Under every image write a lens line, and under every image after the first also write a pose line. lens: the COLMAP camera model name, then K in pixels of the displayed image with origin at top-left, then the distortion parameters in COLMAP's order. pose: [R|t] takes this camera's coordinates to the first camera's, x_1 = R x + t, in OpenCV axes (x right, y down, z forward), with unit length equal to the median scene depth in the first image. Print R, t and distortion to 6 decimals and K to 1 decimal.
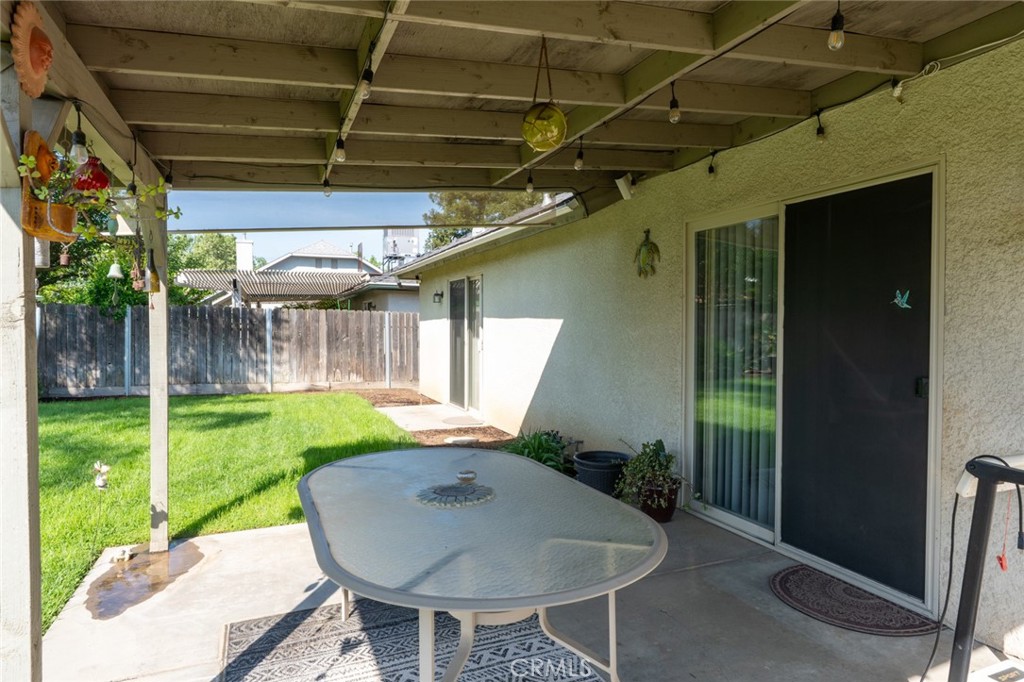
lens RADIAL K [[623.7, 0, 512.0], [0, 623.7, 341.0], [0, 0, 1]] dist [-0.000632, -0.000203]
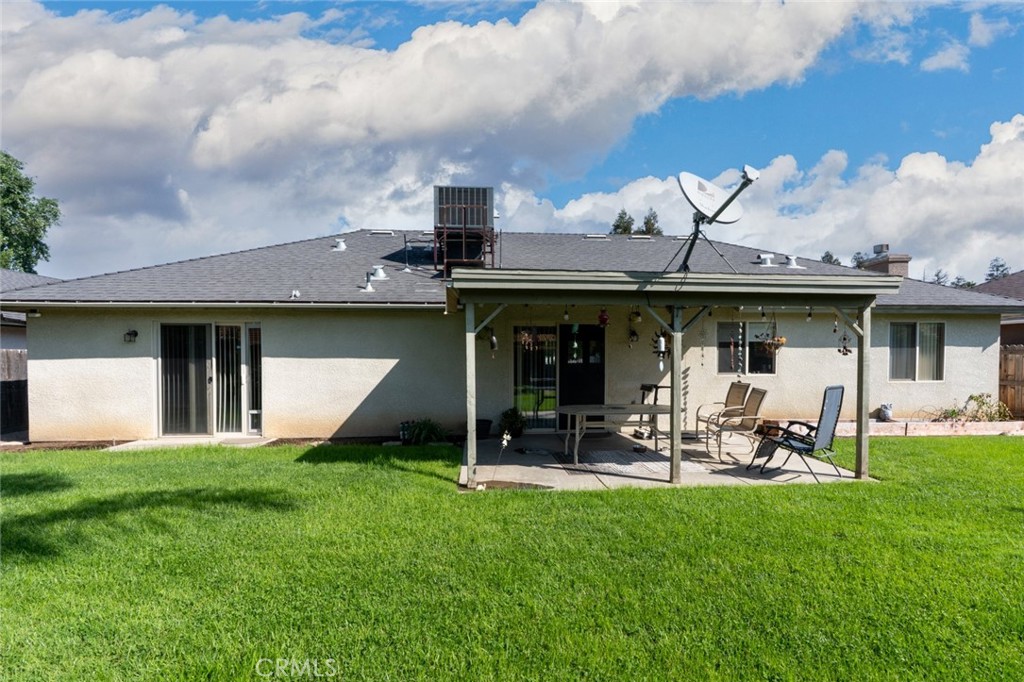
lens RADIAL K [[474.0, 0, 531.3], [0, 474.0, 361.5], [0, 0, 1]] dist [-0.000083, -0.000012]
pose [[0.300157, -0.013193, 0.953798, -0.584739], [0.028425, 0.999584, 0.004881, -0.012679], [-0.953466, 0.025646, 0.300408, 0.125583]]
